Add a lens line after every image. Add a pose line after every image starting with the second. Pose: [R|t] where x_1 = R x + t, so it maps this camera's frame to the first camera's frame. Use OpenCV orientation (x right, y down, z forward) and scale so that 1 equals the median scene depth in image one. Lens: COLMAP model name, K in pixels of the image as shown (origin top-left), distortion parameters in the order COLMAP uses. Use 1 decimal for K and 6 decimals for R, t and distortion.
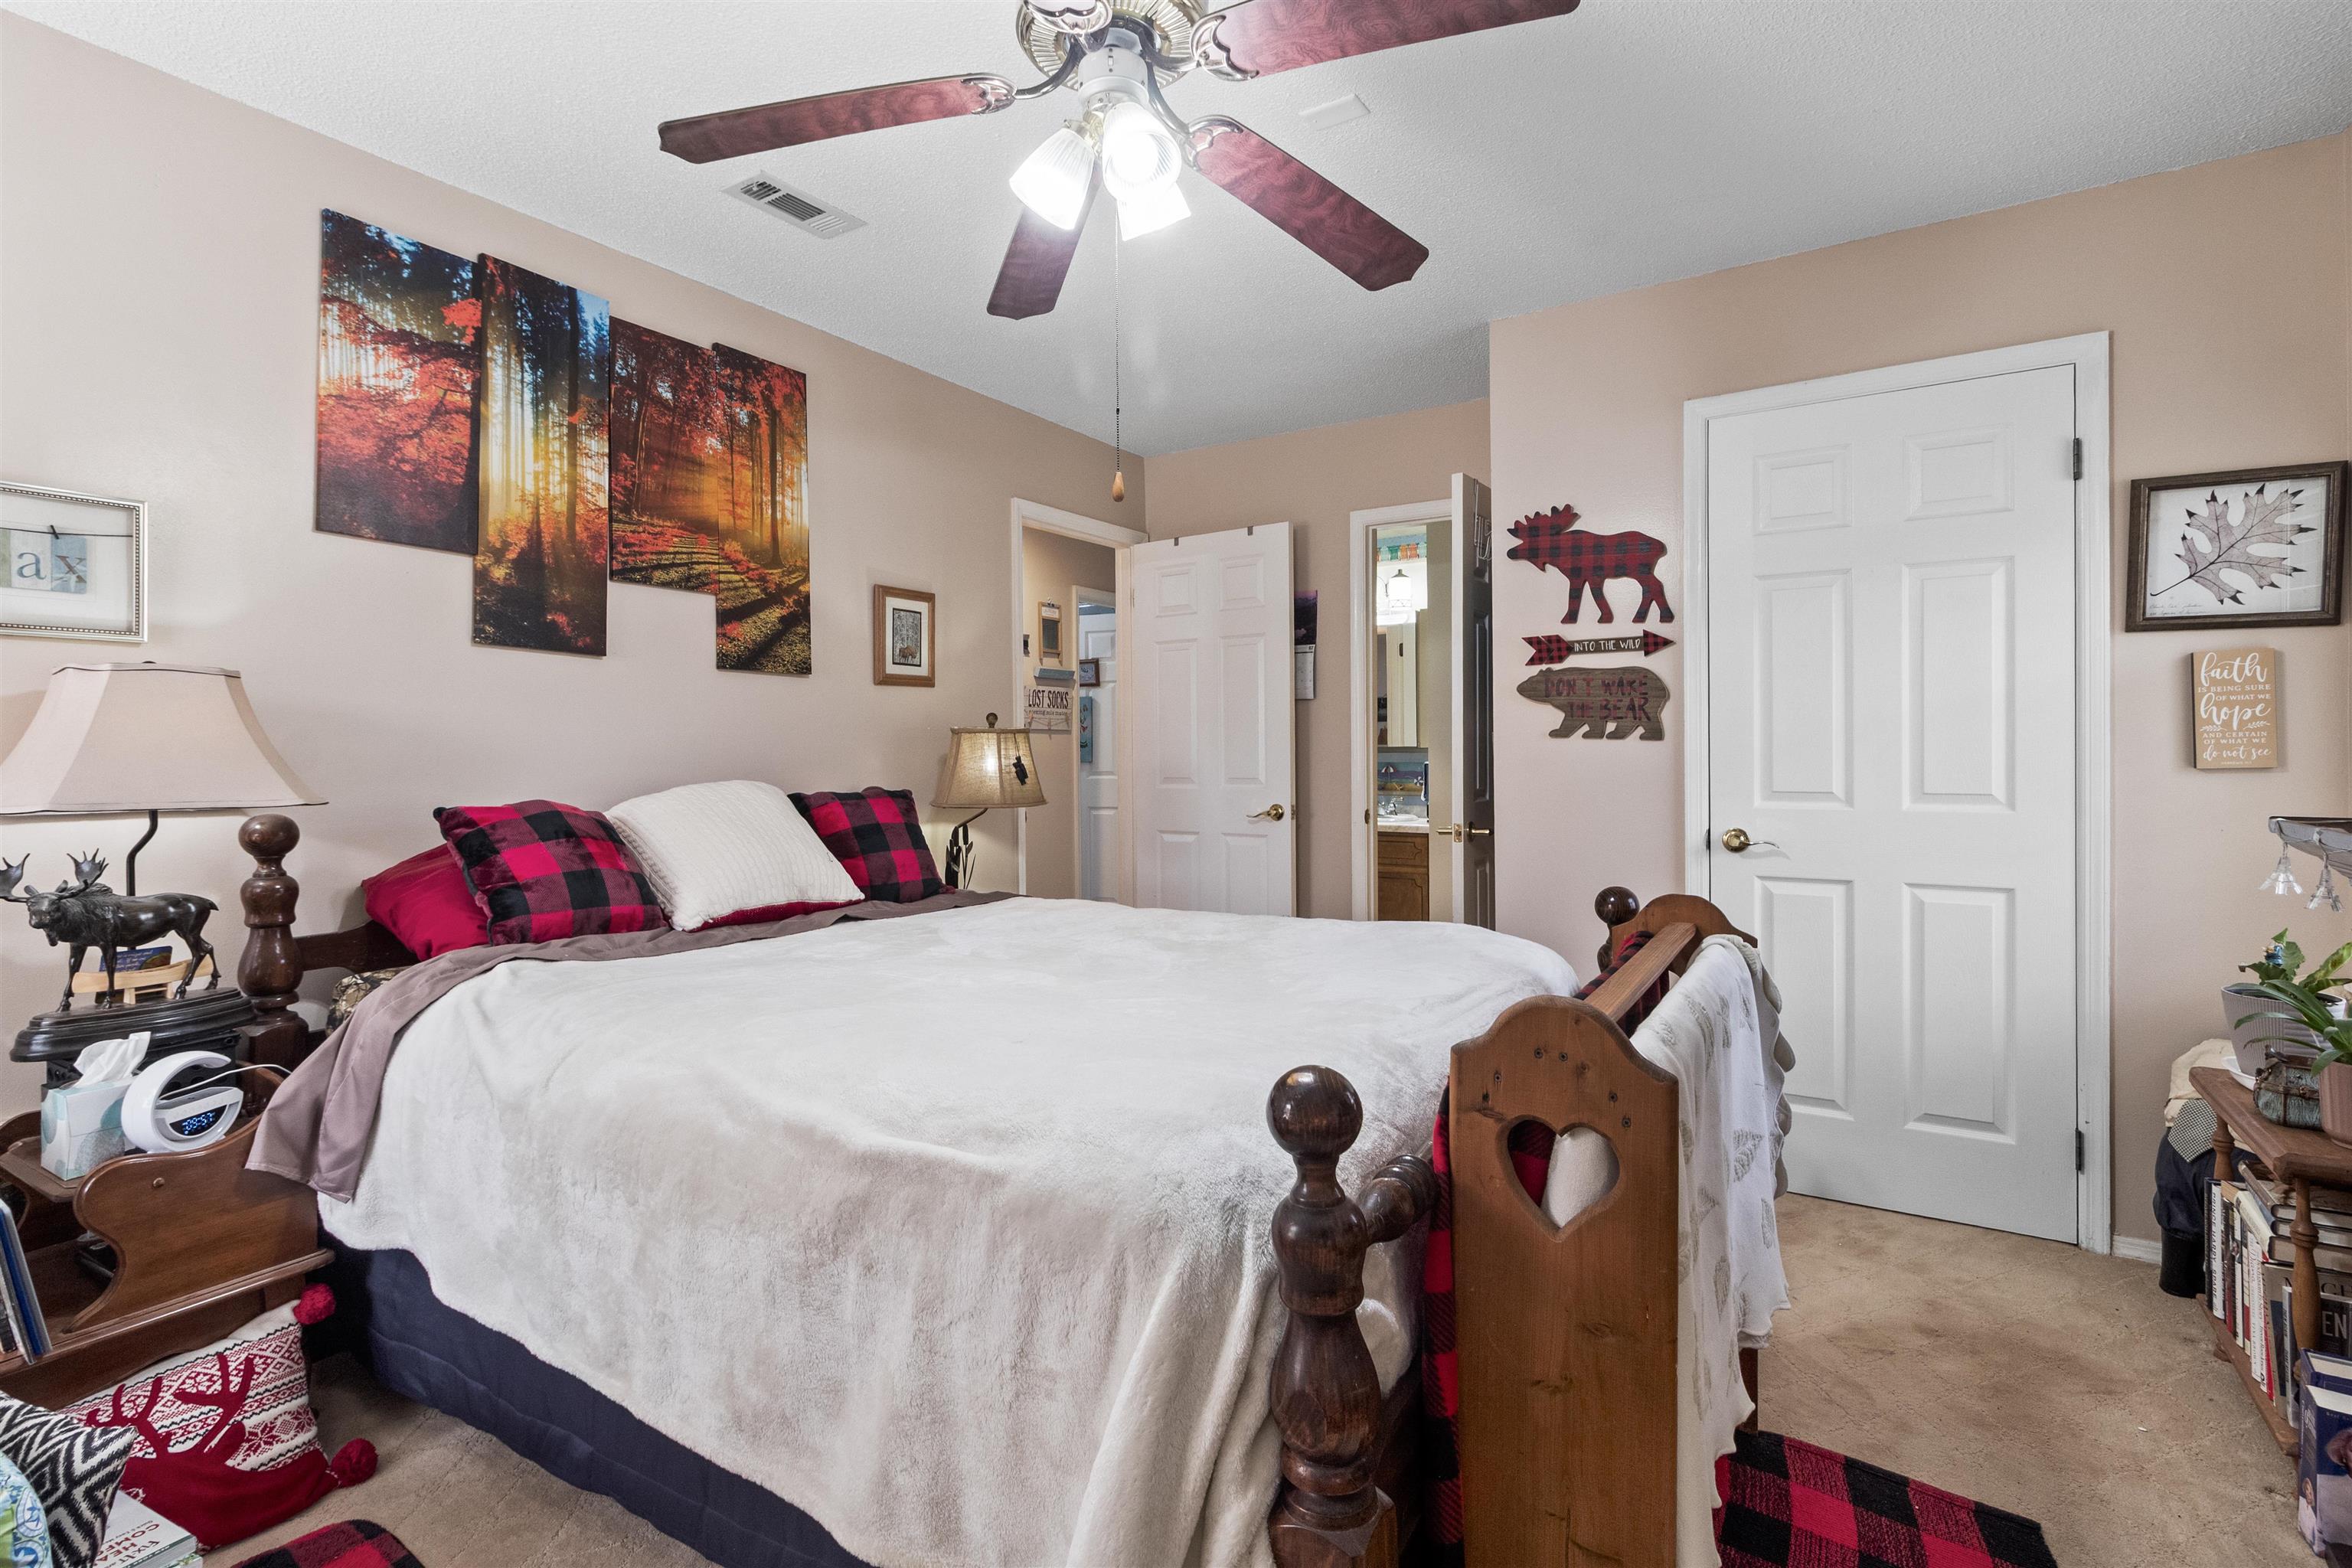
lens RADIAL K [[1099.9, 0, 1172.9], [0, 1099.9, 761.2], [0, 0, 1]] dist [-0.001359, 0.000324]
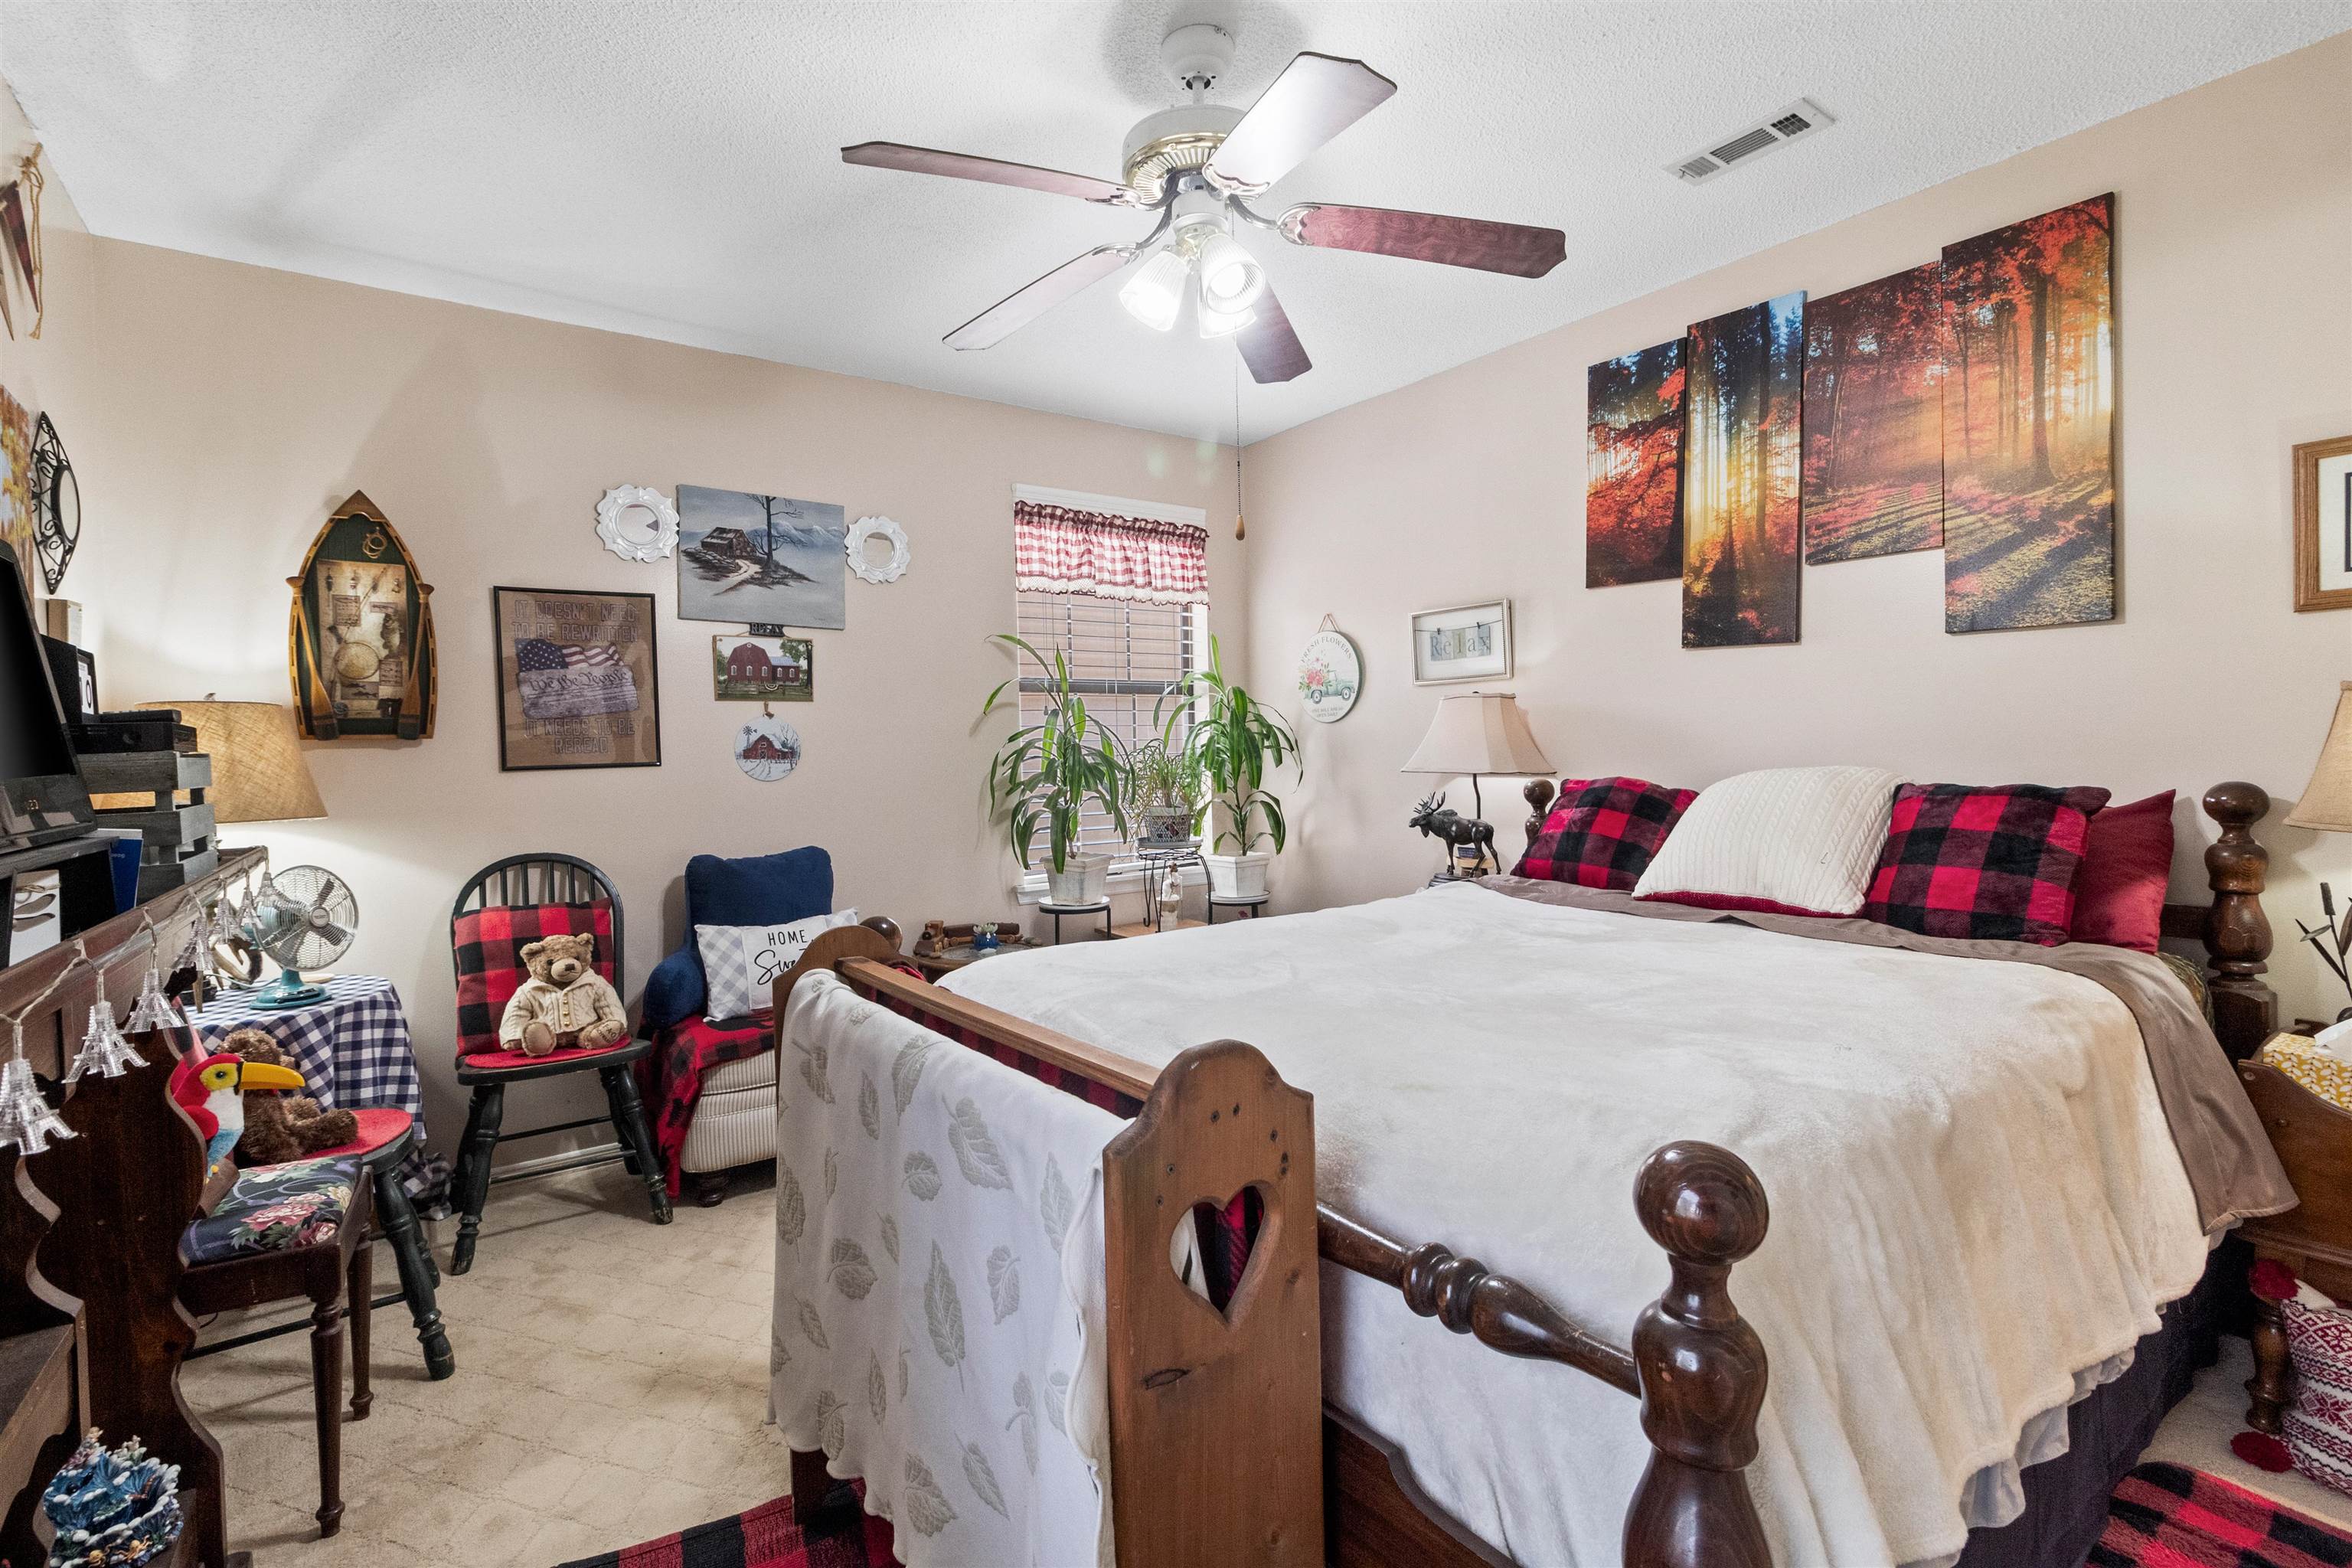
lens RADIAL K [[1099.9, 0, 1172.3], [0, 1099.9, 779.0], [0, 0, 1]] dist [-0.001359, 0.000324]
pose [[-0.367347, 0.042236, -0.929124, 0.683814], [0.018583, 0.999102, 0.038070, -0.017170], [0.929898, -0.003281, -0.367803, 0.856422]]
